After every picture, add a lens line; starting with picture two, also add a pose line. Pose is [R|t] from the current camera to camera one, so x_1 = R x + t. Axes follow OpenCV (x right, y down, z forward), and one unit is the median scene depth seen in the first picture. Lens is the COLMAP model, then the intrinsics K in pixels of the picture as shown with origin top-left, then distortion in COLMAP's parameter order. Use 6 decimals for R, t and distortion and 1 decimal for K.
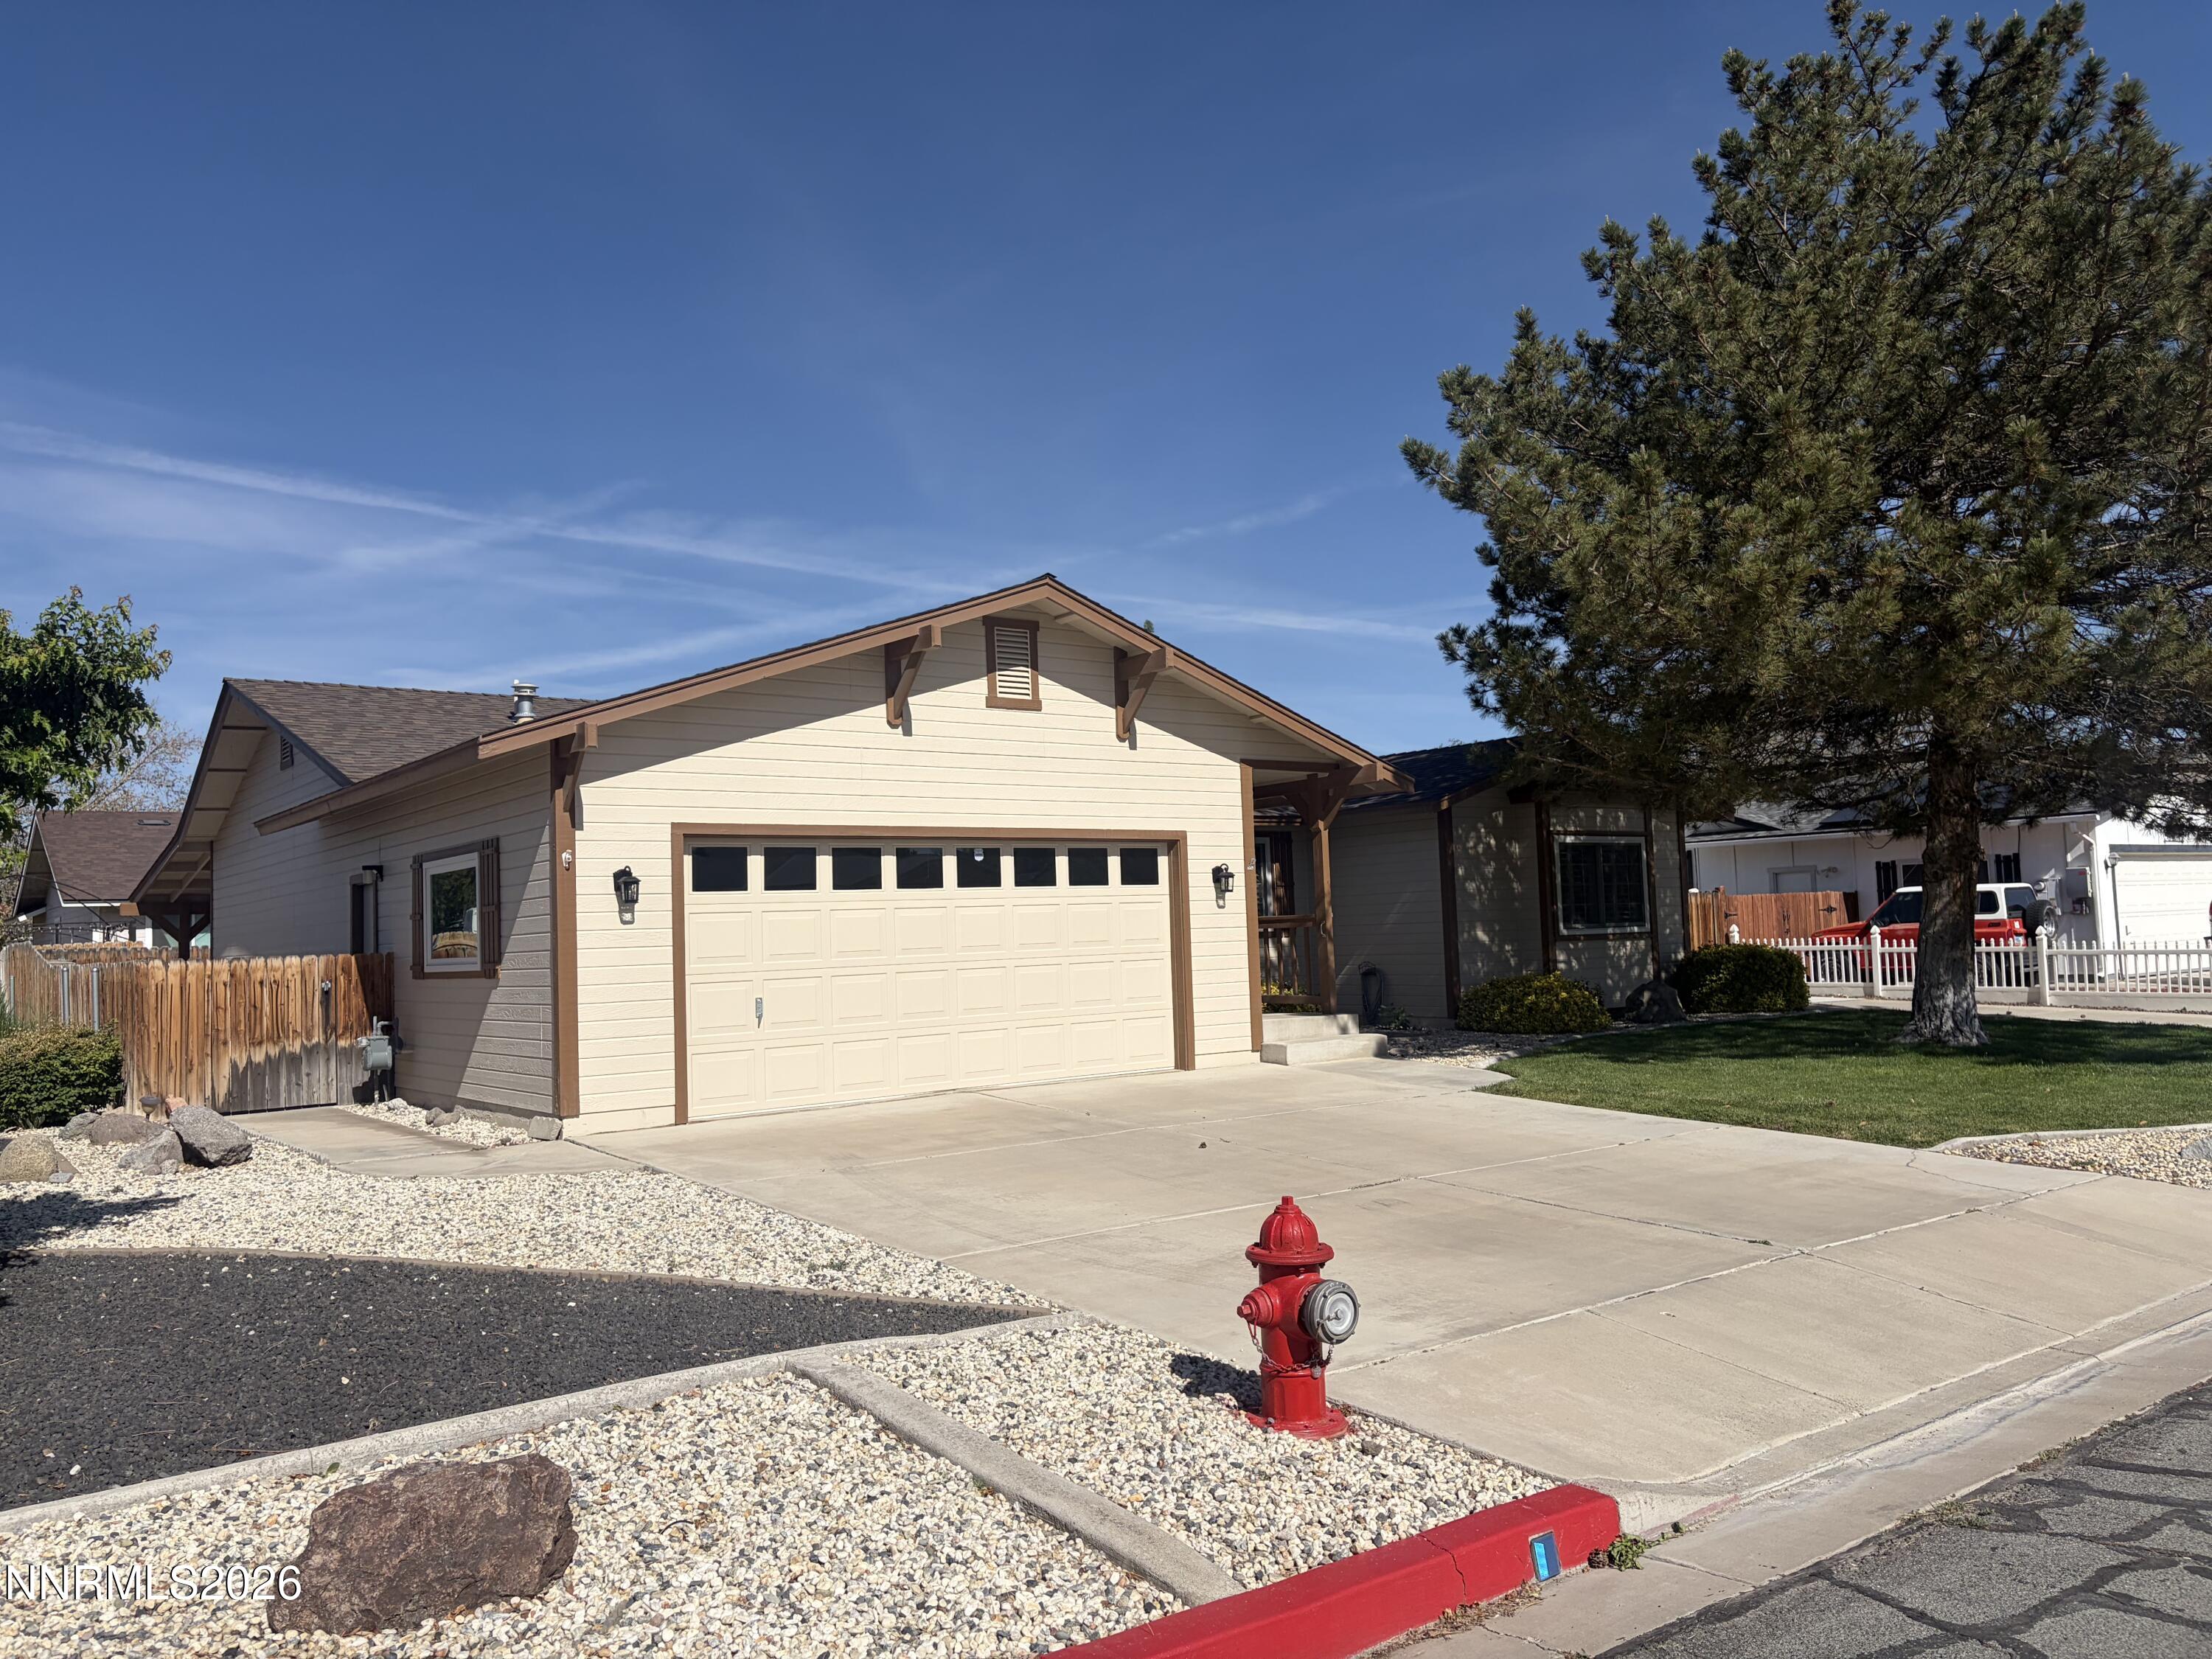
lens RADIAL K [[1730.0, 0, 1100.2], [0, 1730.0, 803.3], [0, 0, 1]] dist [0.065711, -0.069588]
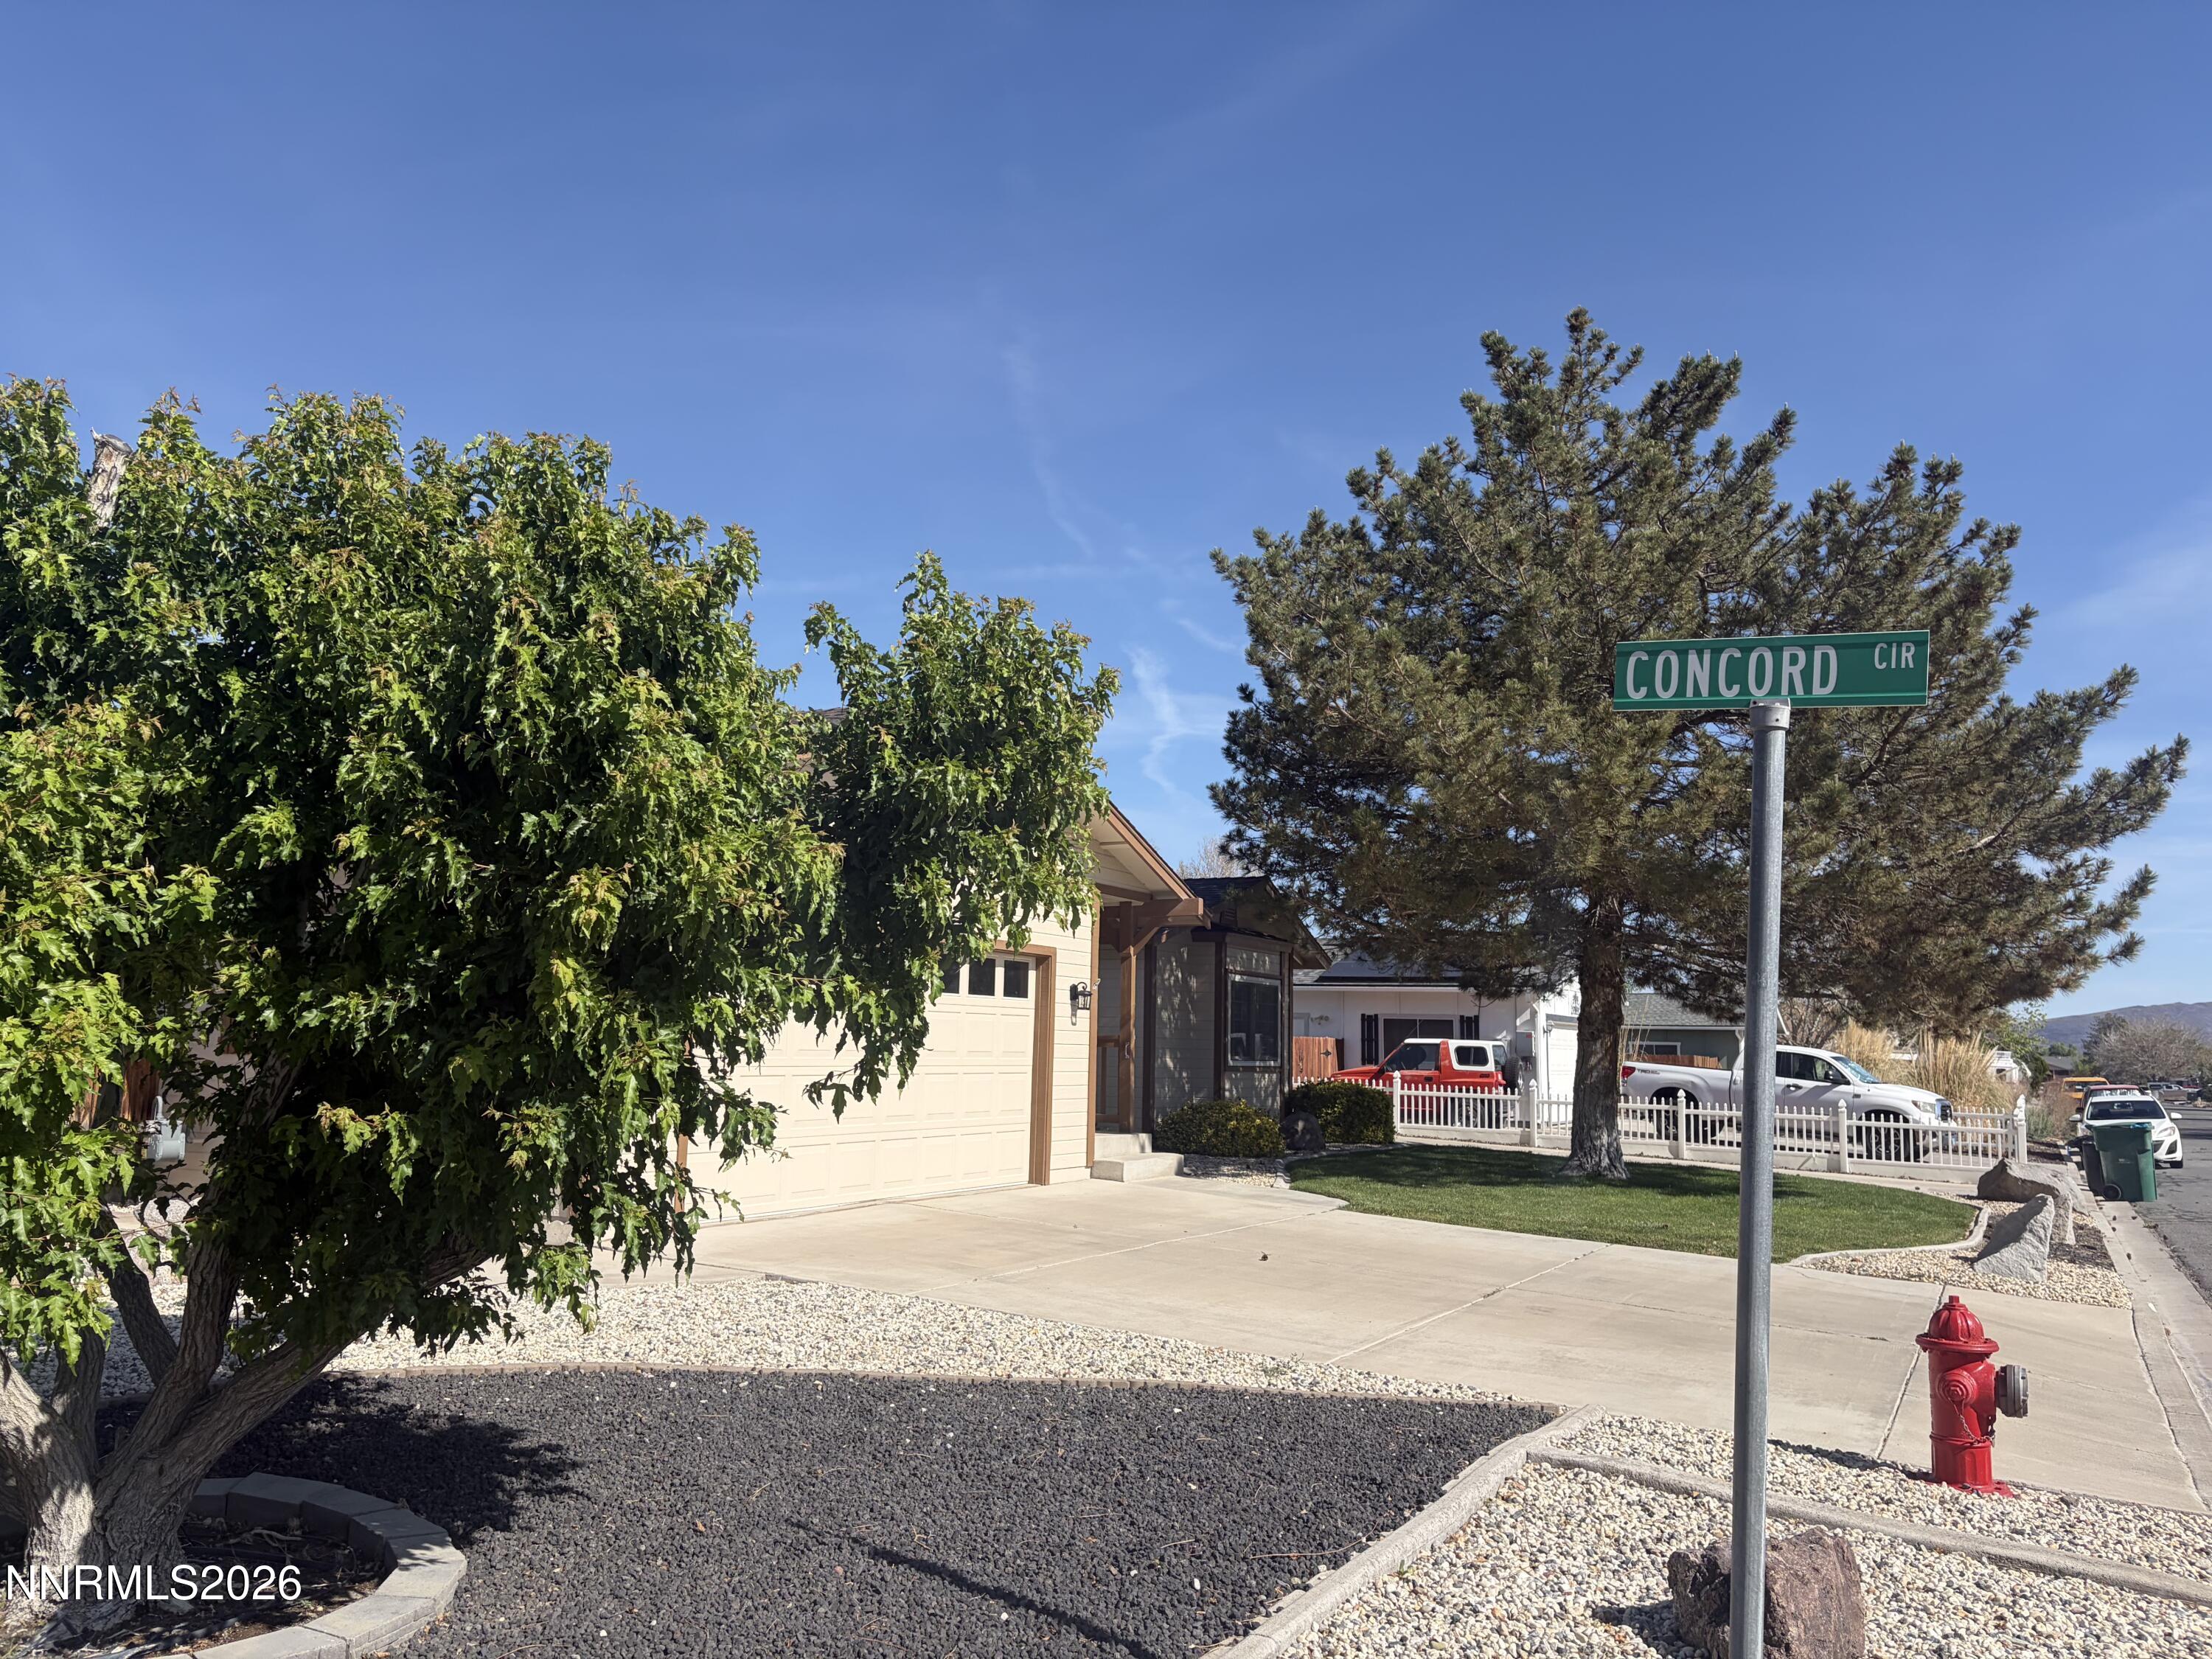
lens RADIAL K [[1730.0, 0, 1133.2], [0, 1730.0, 789.7], [0, 0, 1]] dist [0.065711, -0.069588]
pose [[0.901111, 0.119046, 0.416926, -0.322817], [-0.086849, 0.991640, -0.095436, 0.015921], [-0.424801, 0.049789, 0.903916, 0.045028]]
